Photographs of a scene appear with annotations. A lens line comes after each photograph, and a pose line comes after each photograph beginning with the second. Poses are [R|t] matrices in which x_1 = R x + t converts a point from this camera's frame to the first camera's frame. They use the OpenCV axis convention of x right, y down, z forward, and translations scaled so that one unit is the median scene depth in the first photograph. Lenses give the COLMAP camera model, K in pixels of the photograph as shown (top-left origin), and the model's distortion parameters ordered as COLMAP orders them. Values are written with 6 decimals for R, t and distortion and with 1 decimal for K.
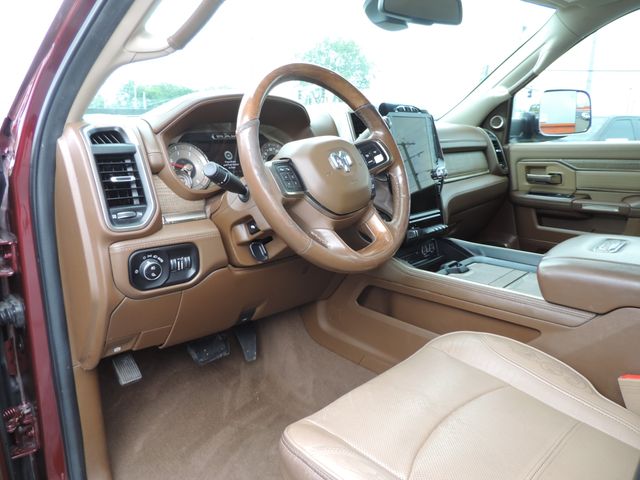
lens RADIAL K [[441.7, 0, 320.0], [0, 441.7, 240.0], [0, 0, 1]] dist [-0.024058, 0.001209]
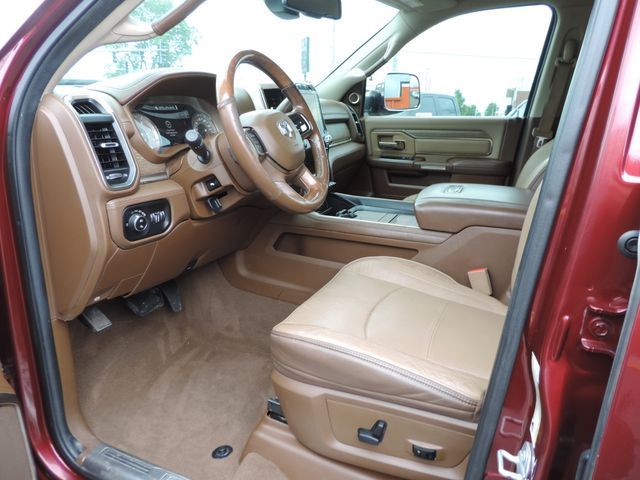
lens RADIAL K [[428.6, 0, 320.0], [0, 428.6, 240.0], [0, 0, 1]] dist [-0.042152, -0.001633]
pose [[0.937202, -0.081855, 0.339047, -0.257831], [0.057538, 0.995037, 0.081182, 0.040371], [-0.344009, -0.056575, 0.937260, -0.192473]]
